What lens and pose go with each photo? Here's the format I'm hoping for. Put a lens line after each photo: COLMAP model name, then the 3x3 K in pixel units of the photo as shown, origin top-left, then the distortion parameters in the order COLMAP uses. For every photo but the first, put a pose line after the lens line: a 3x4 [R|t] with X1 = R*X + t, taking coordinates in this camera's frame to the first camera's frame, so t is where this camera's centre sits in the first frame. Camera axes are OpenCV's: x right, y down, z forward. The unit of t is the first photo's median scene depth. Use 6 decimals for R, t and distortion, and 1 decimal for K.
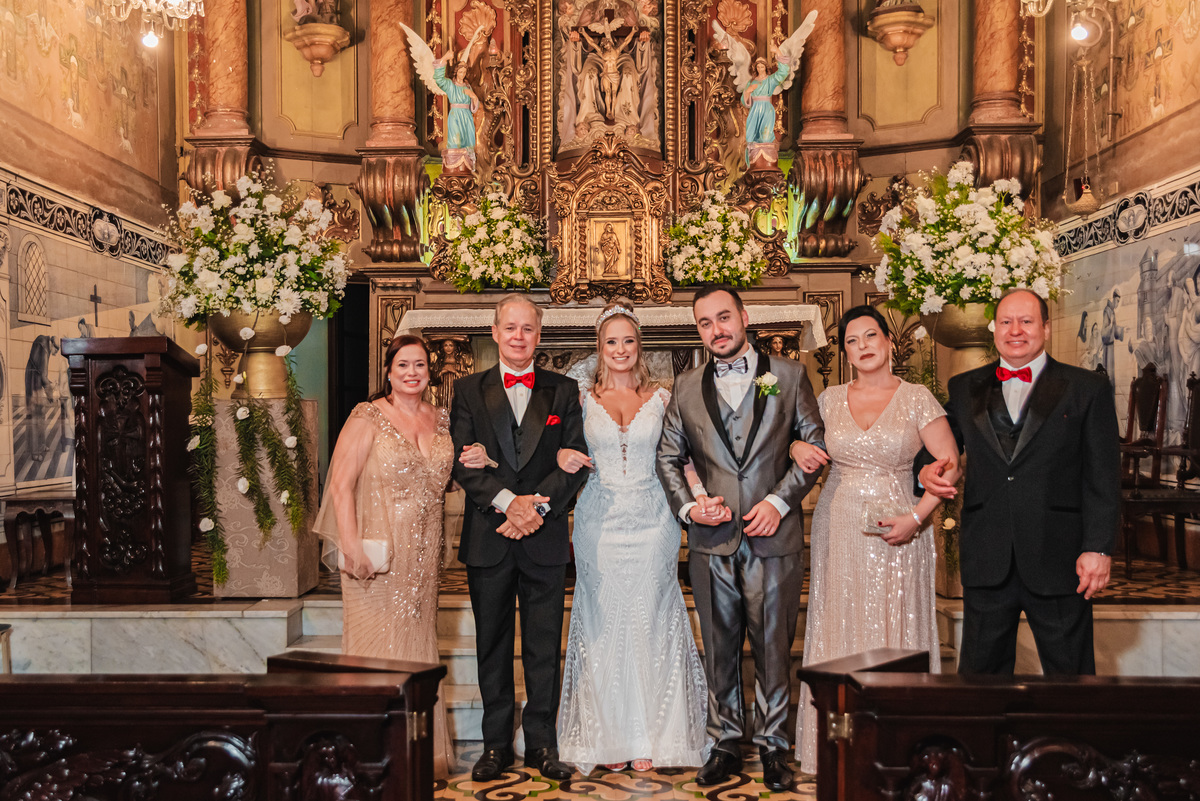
lens RADIAL K [[1306.2, 0, 546.9], [0, 1306.2, 420.8], [0, 0, 1]] dist [0.013433, -0.006642]
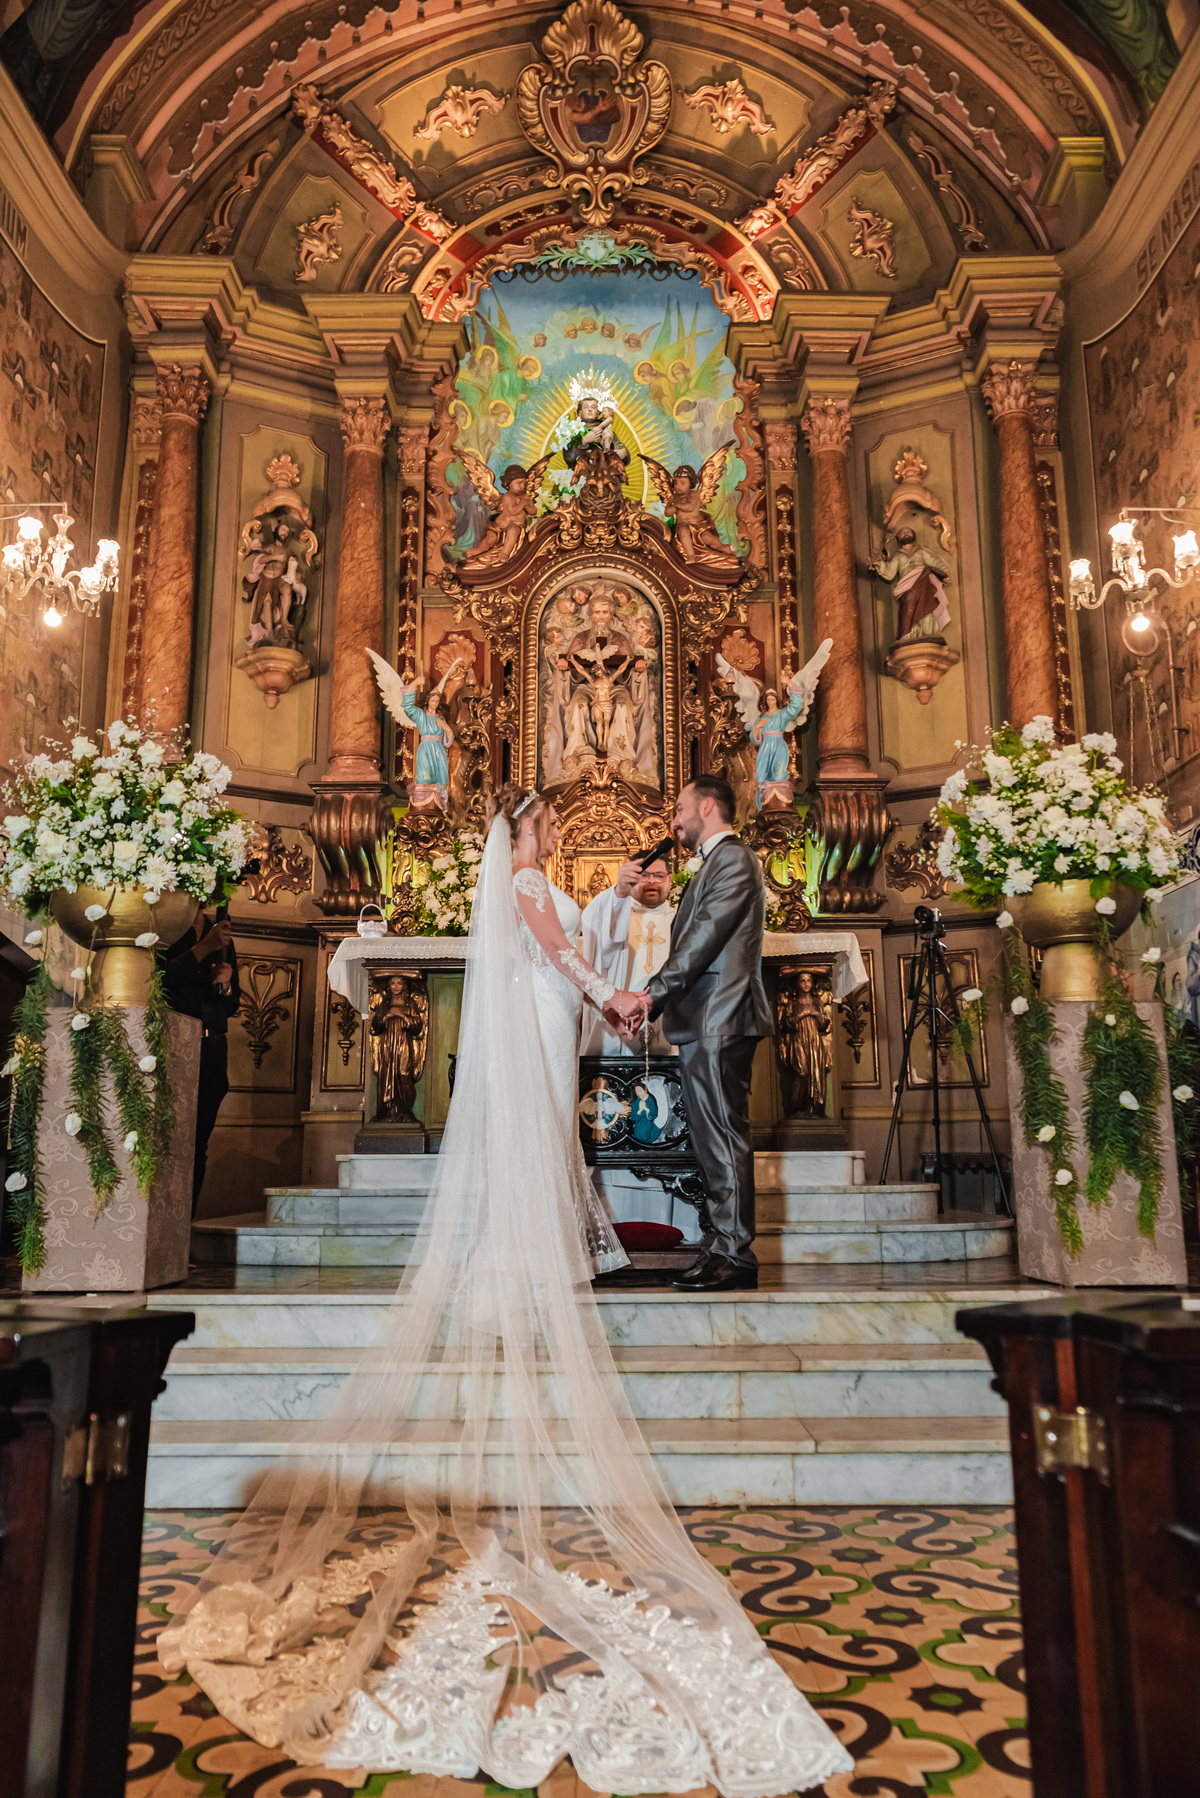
lens RADIAL K [[1289.7, 0, 600.0], [0, 1289.7, 899.0], [0, 0, 1]] dist [-0.023668, 0.047627]
pose [[0.999278, 0.009486, 0.036777, 0.016086], [-0.001481, 0.977303, -0.211841, 0.048132], [-0.037952, 0.211634, 0.976612, 0.175789]]
